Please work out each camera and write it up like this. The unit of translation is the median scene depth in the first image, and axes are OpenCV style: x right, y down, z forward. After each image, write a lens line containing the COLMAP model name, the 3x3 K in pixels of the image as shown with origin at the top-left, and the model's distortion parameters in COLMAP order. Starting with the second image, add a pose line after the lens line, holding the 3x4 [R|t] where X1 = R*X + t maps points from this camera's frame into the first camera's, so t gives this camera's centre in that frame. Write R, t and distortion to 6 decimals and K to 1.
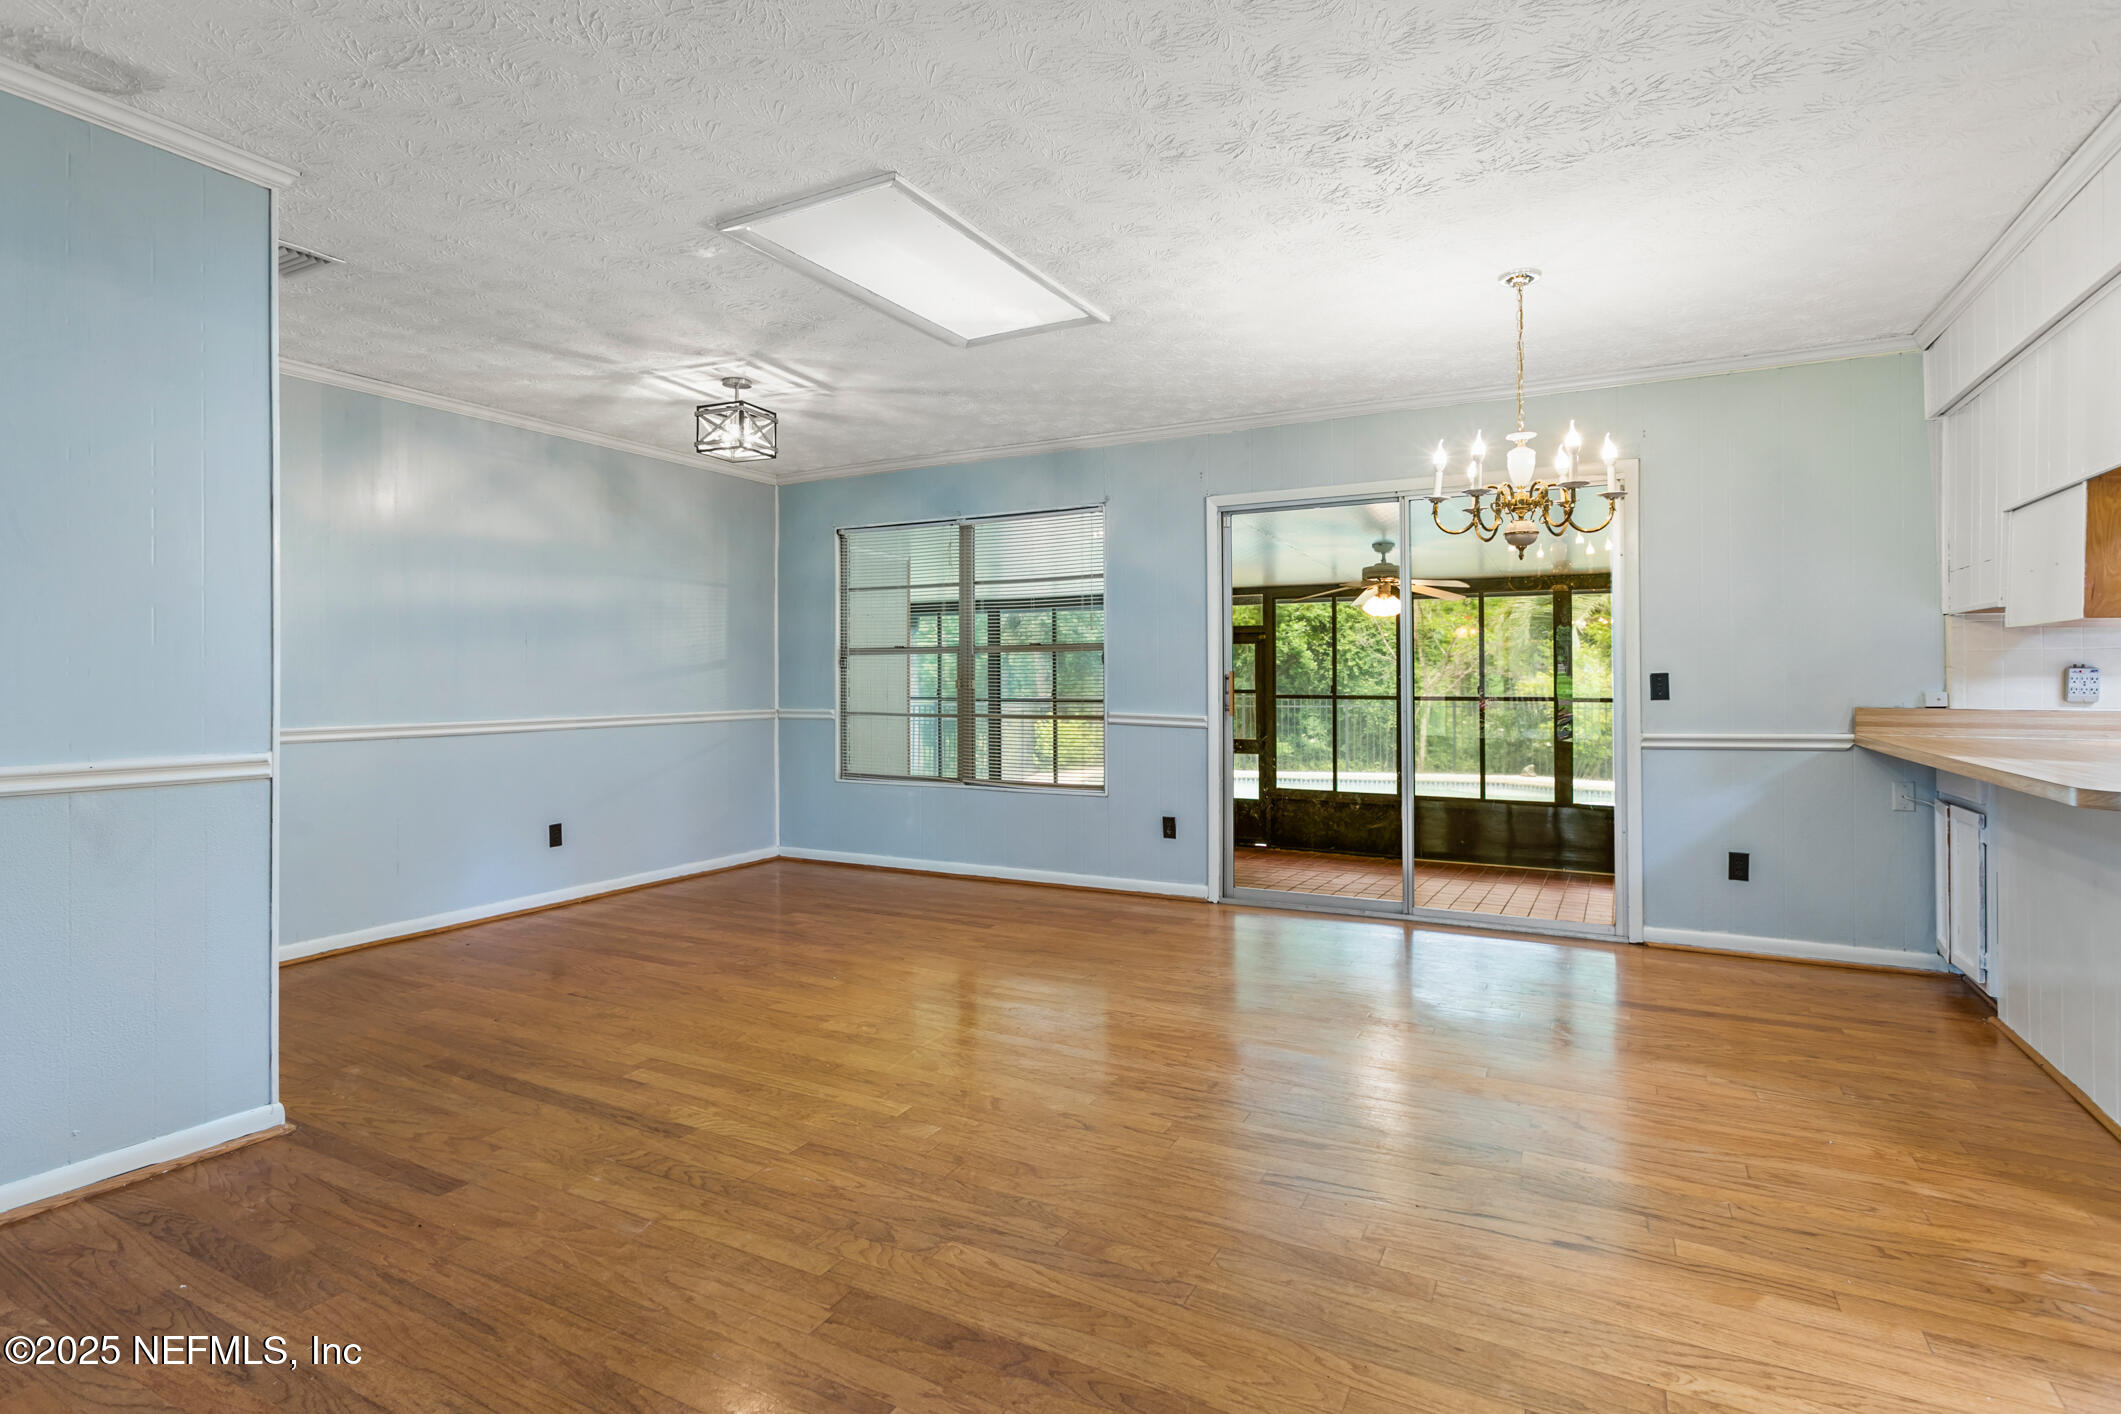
lens RADIAL K [[1055.8, 0, 1054.8], [0, 1055.8, 691.3], [0, 0, 1]] dist [-0.018081, 0.001617]
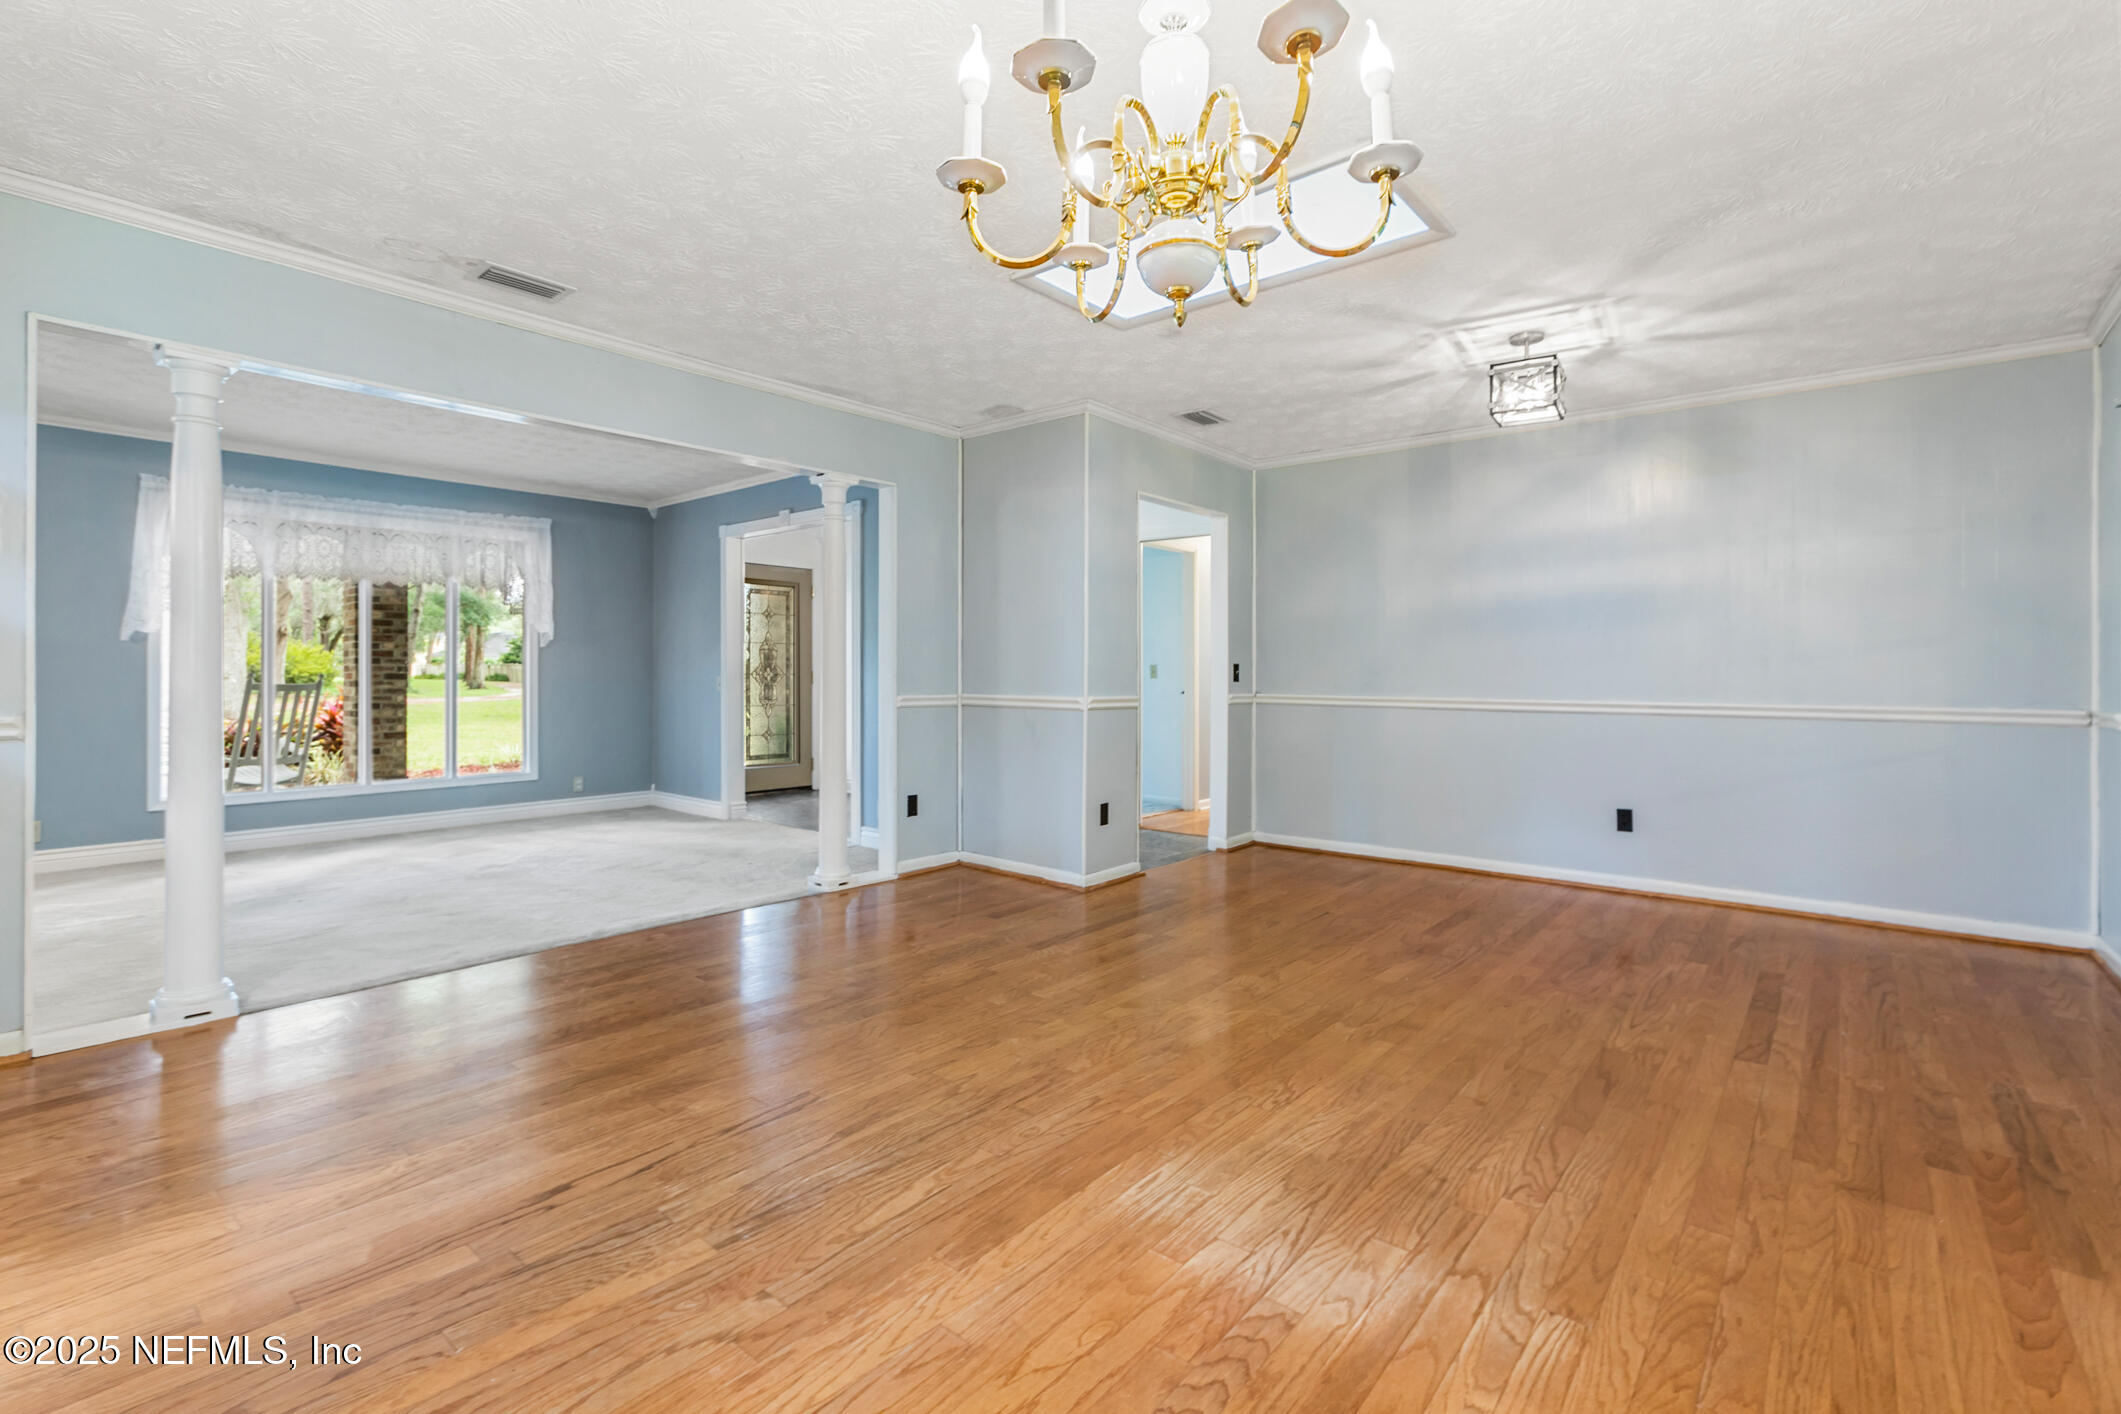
lens RADIAL K [[956.6, 0, 1043.9], [0, 956.6, 671.0], [0, 0, 1]] dist [-0.001069, 0.000981]
pose [[-0.220669, 0.001018, -0.975348, 0.928918], [-0.012356, 0.999916, 0.003839, 0.000536], [0.975270, 0.012899, -0.220638, 1.185508]]
